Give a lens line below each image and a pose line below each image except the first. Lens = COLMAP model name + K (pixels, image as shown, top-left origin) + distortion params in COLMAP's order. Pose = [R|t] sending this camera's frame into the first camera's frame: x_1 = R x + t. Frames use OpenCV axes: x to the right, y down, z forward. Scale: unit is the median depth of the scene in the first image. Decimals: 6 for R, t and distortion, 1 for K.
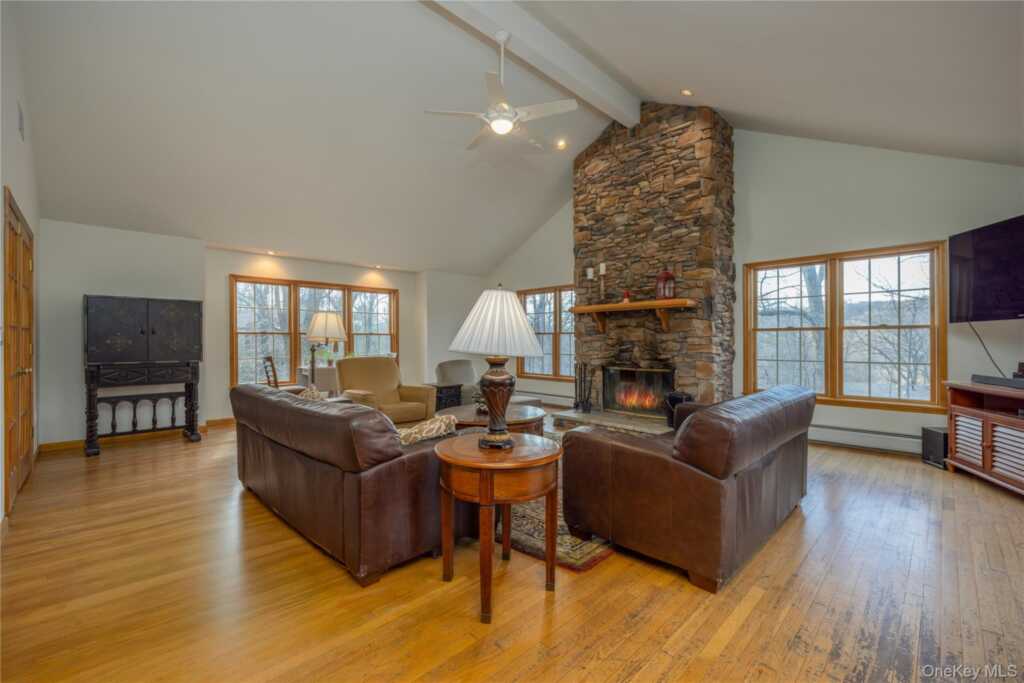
lens RADIAL K [[435.5, 0, 504.7], [0, 435.5, 342.2], [0, 0, 1]] dist [0.004949, 0.000454]
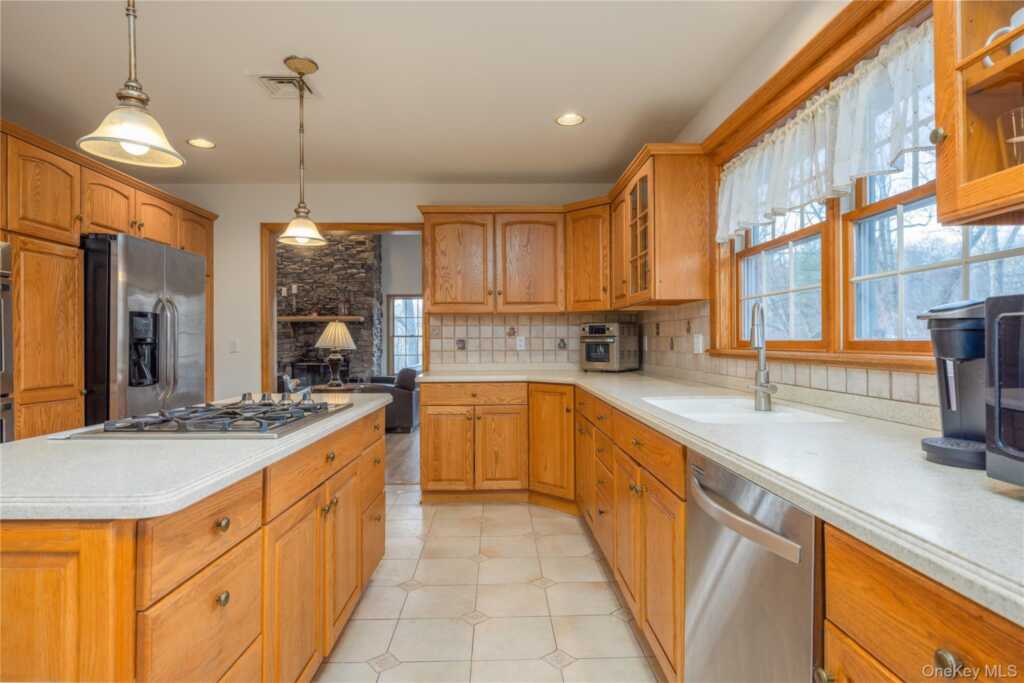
lens RADIAL K [[558.0, 0, 511.2], [0, 558.0, 339.7], [0, 0, 1]] dist [0.000659, -0.000004]
pose [[0.676360, 0.003892, 0.736561, -0.632711], [0.003313, 0.999960, -0.008326, 0.001853], [-0.736563, 0.008072, 0.676320, -0.691259]]
